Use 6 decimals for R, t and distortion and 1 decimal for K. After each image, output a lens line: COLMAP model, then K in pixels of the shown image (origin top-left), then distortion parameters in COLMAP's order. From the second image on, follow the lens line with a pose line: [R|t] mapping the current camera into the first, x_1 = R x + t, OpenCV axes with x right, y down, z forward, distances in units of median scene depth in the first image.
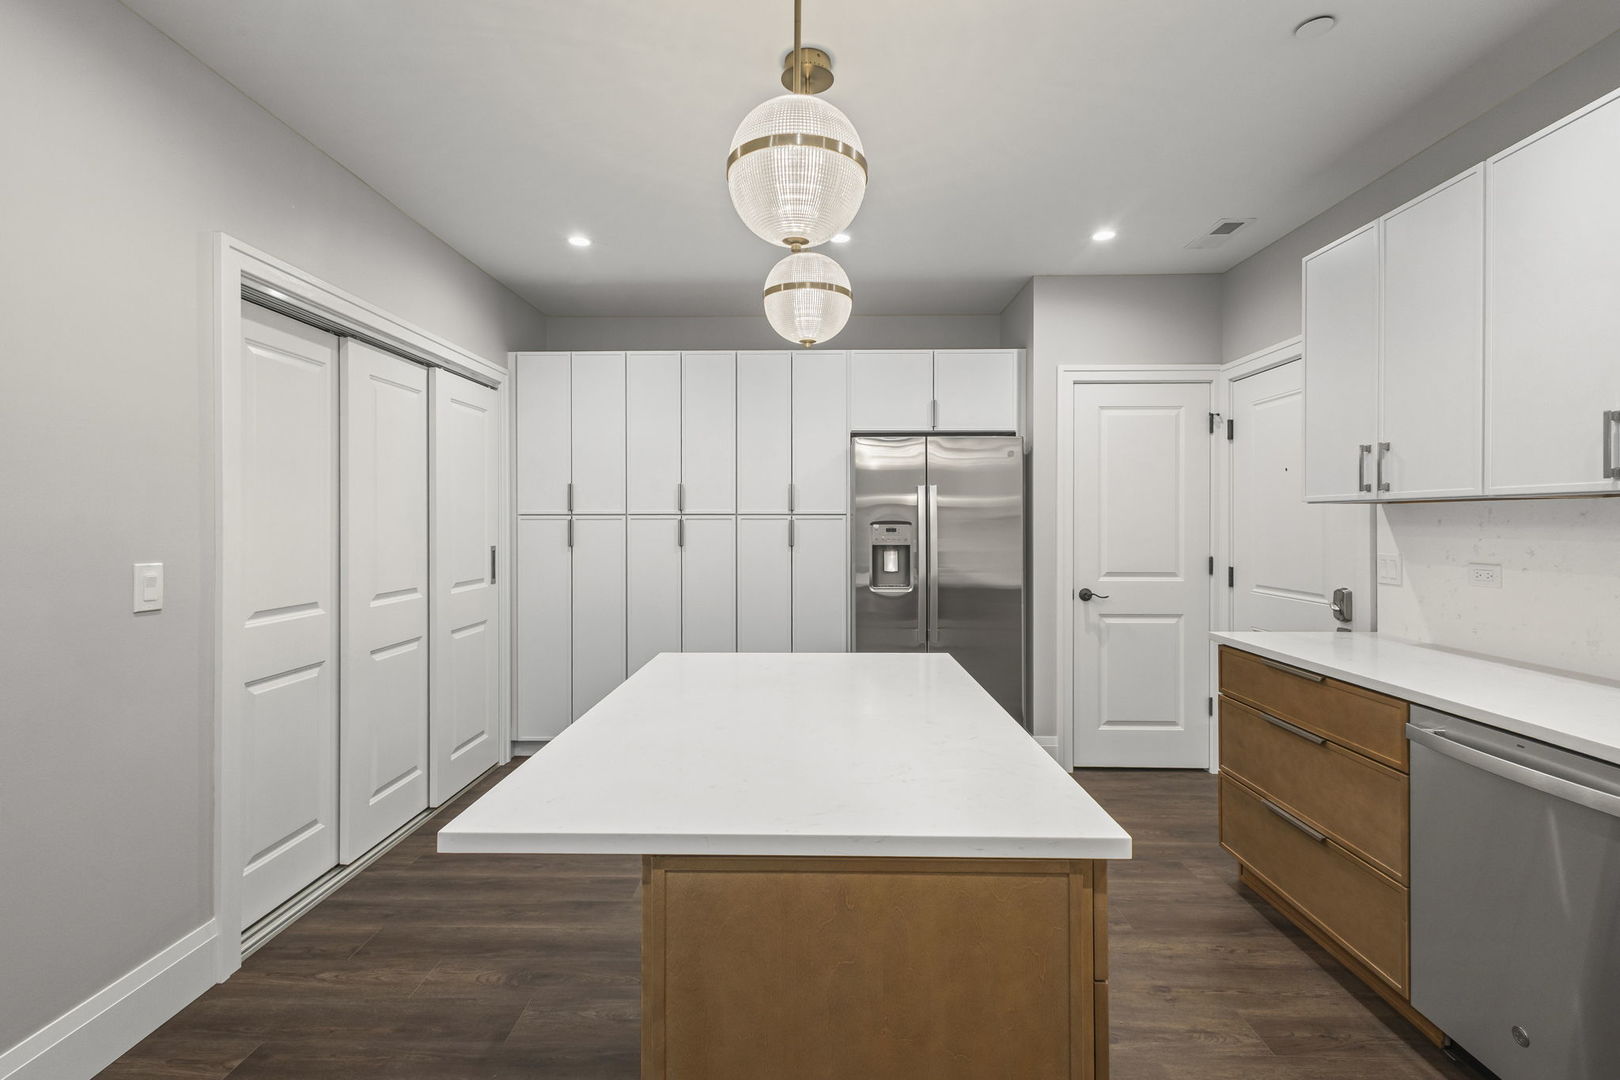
lens RADIAL K [[752.3, 0, 807.0], [0, 752.3, 525.0], [0, 0, 1]] dist [0.012701, -0.000304]
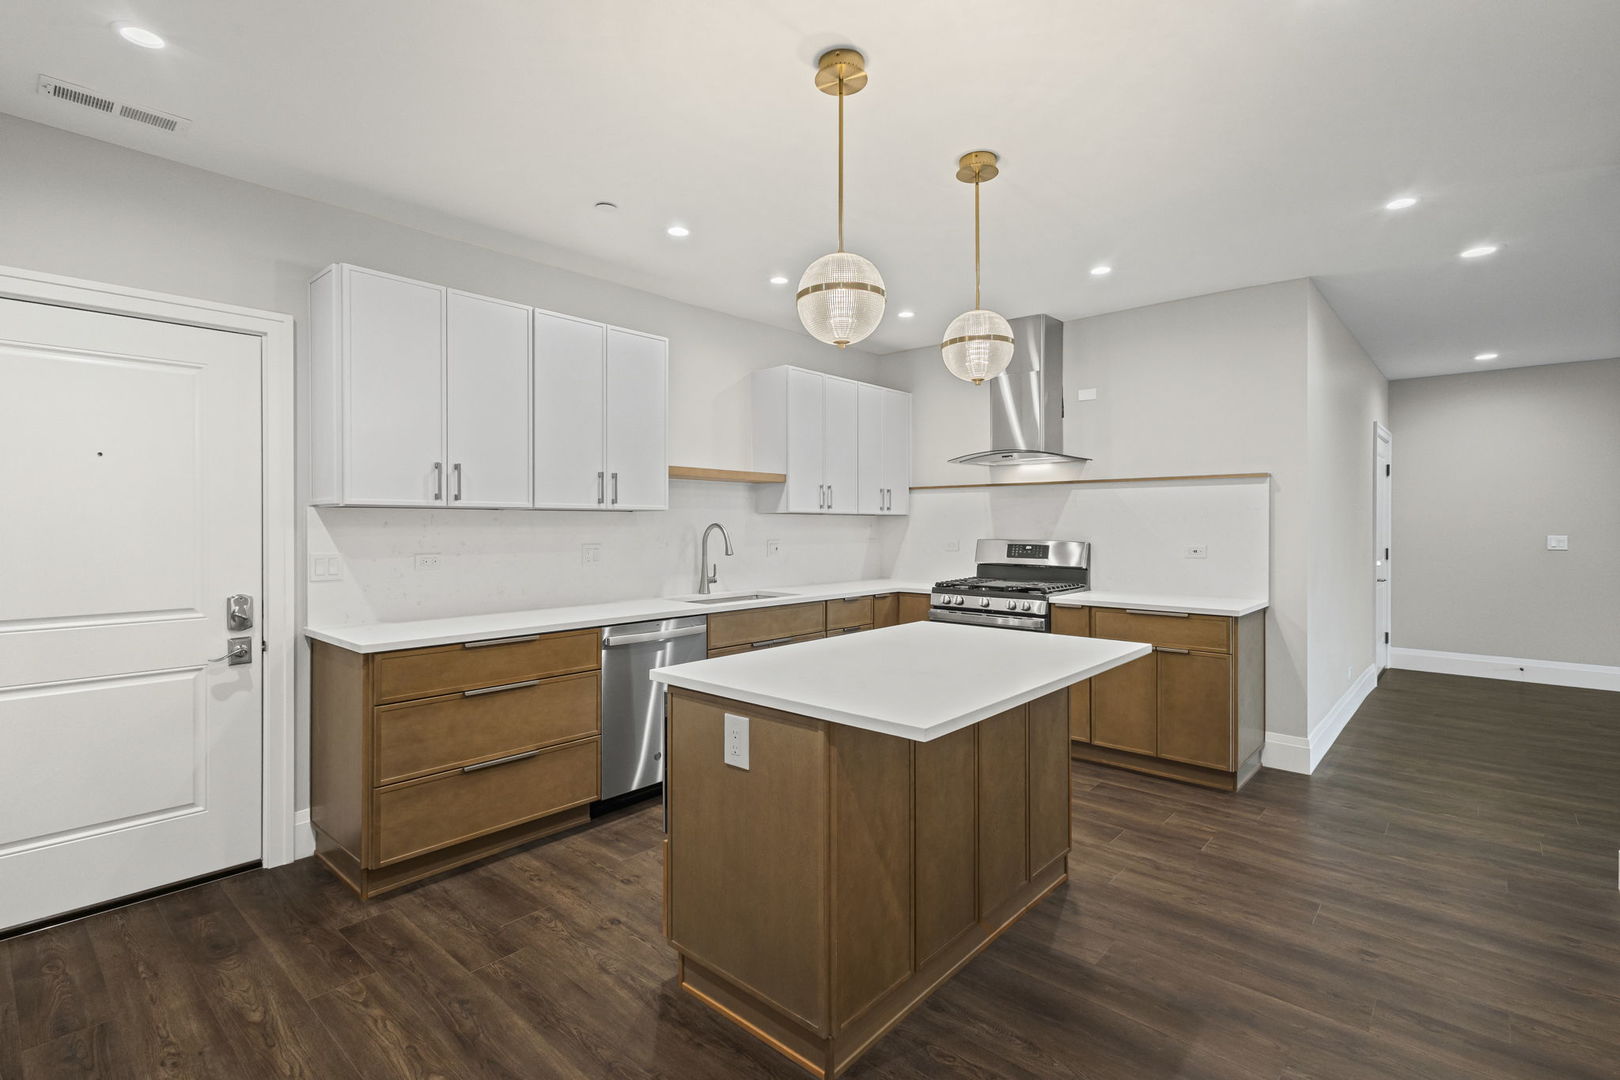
lens RADIAL K [[752.3, 0, 807.0], [0, 752.3, 525.0], [0, 0, 1]] dist [0.012701, -0.000304]
pose [[-0.759979, -0.000131, 0.649947, -0.455423], [0.003159, 0.999987, 0.003895, -0.004060], [-0.649940, 0.005014, -0.759969, 1.325786]]
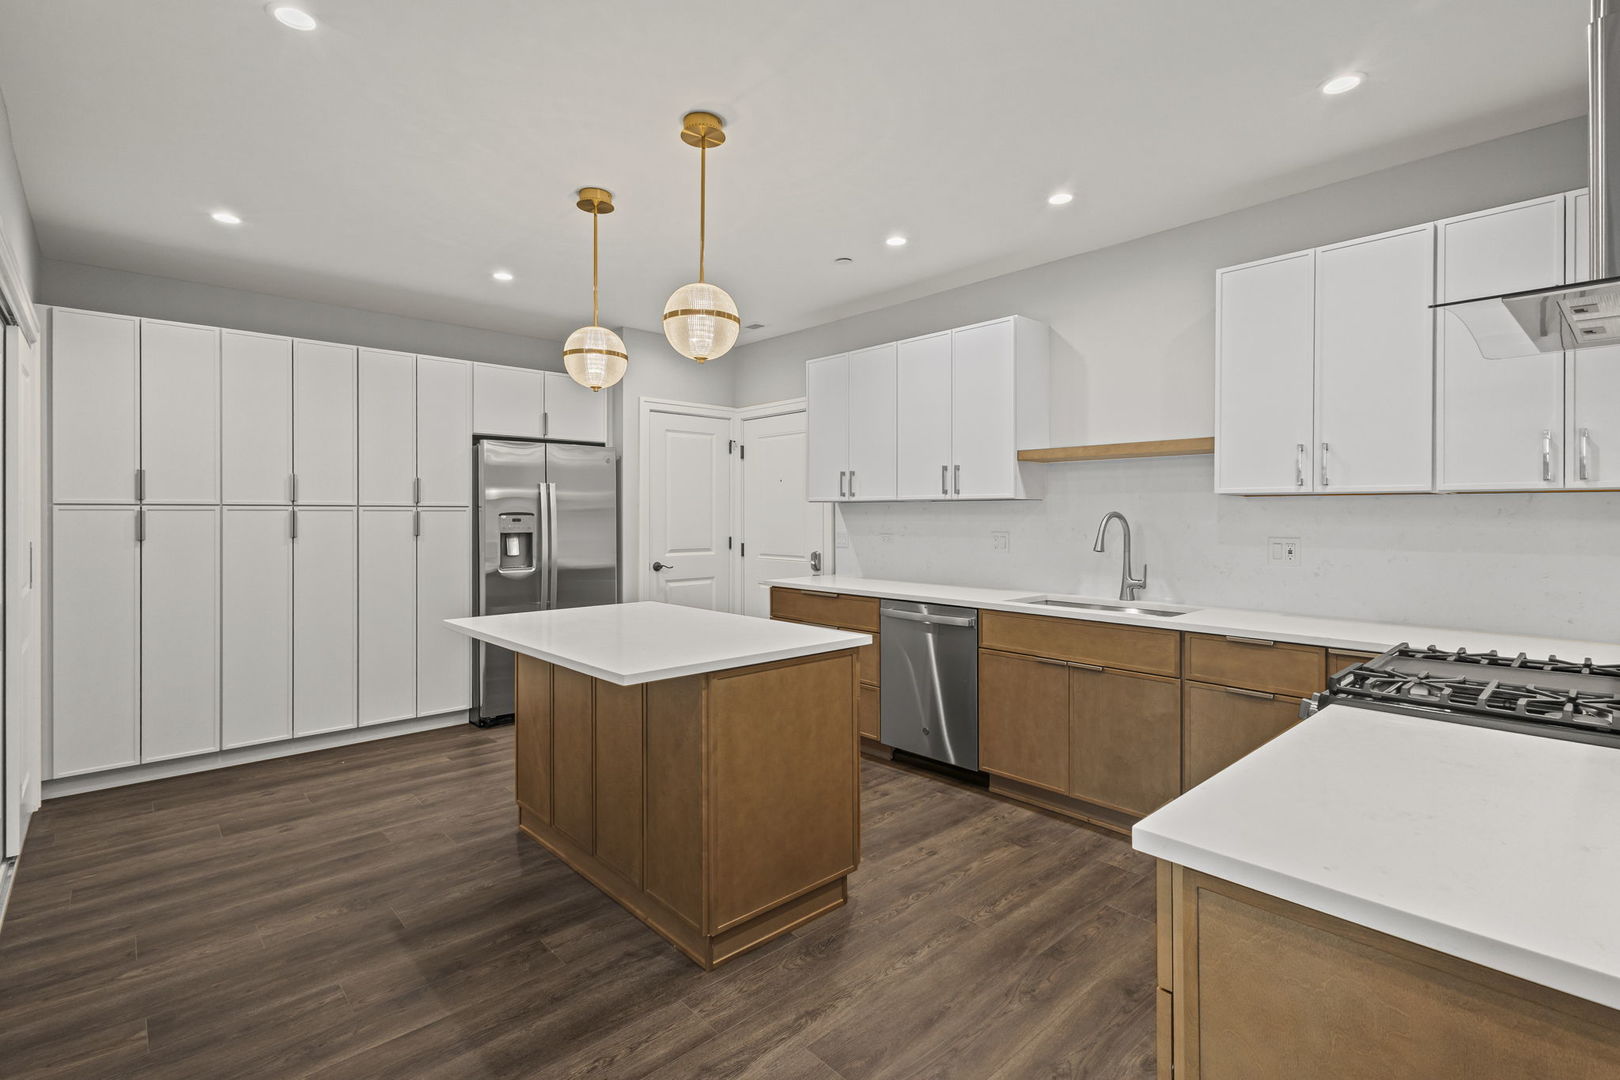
lens RADIAL K [[758.4, 0, 803.3], [0, 758.4, 516.5], [0, 0, 1]] dist [0.013399, 0.000029]
pose [[0.725985, -0.002606, 0.687705, -0.528082], [0.003744, 0.999993, -0.000162, 0.004104], [-0.687700, 0.002693, 0.725990, -0.246917]]
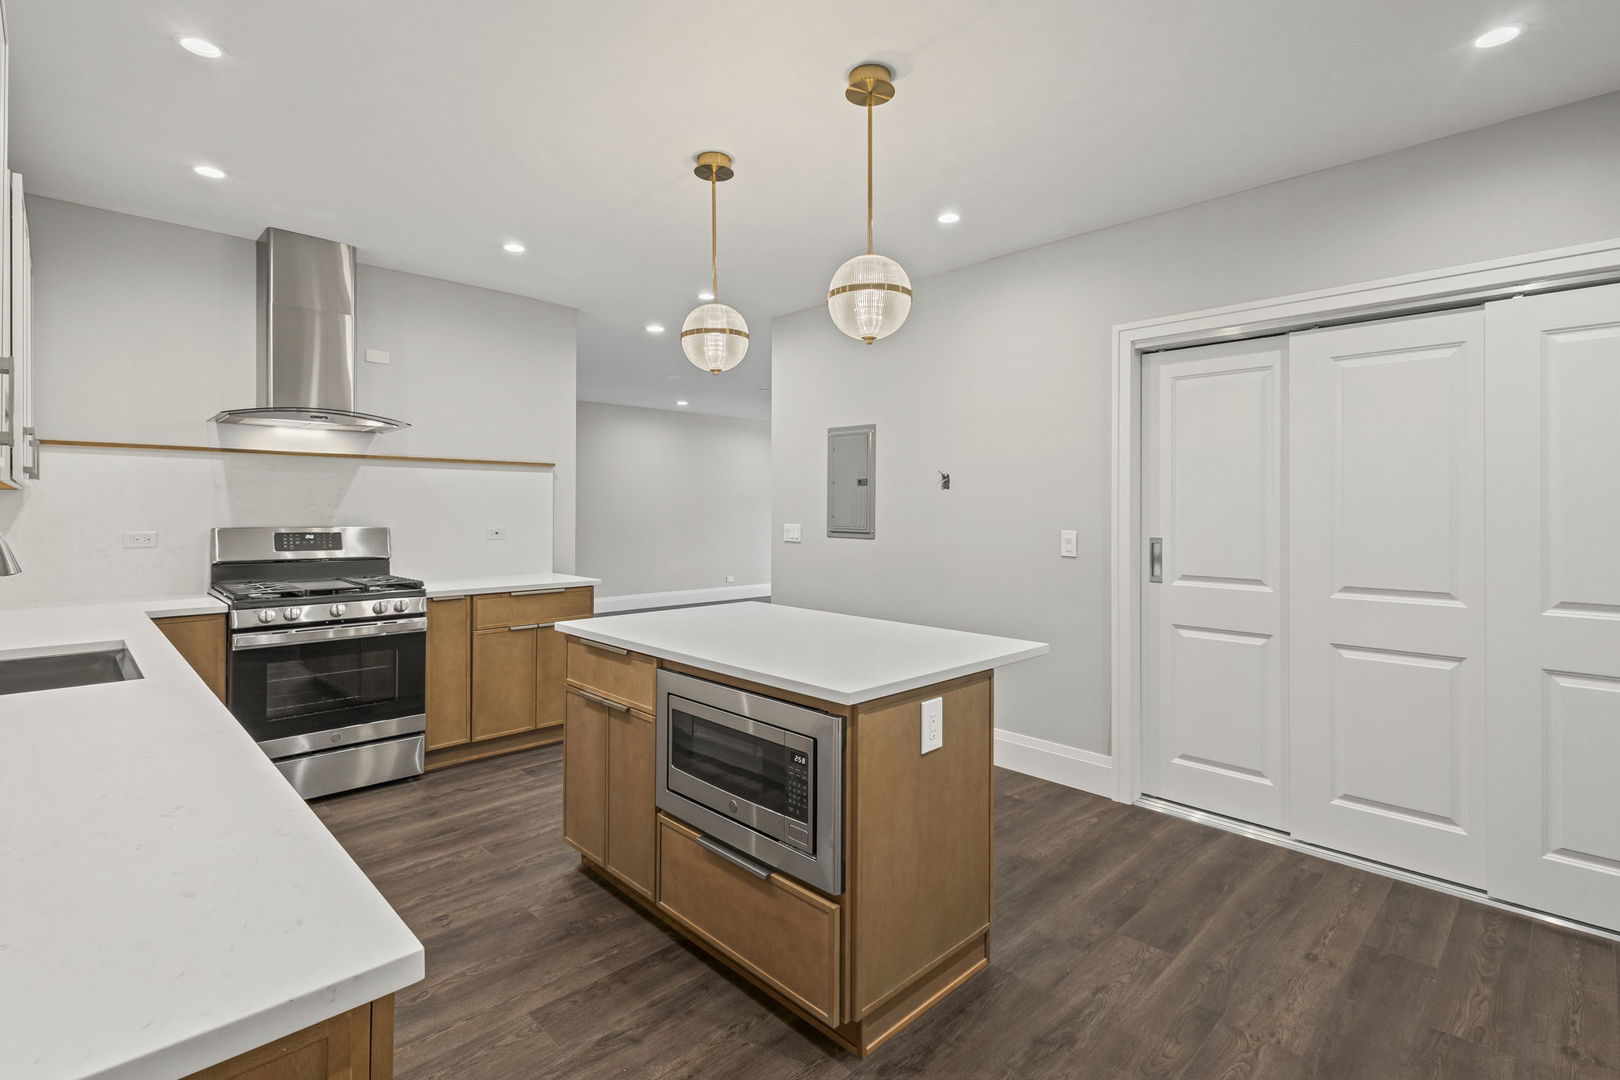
lens RADIAL K [[750.9, 0, 805.8], [0, 750.9, 503.3], [0, 0, 1]] dist [0.012110, -0.000044]
pose [[-0.697411, -0.006763, -0.716640, 0.612924], [-0.006596, 0.999974, -0.003019, -0.005079], [0.716641, 0.002621, -0.697437, 1.244713]]
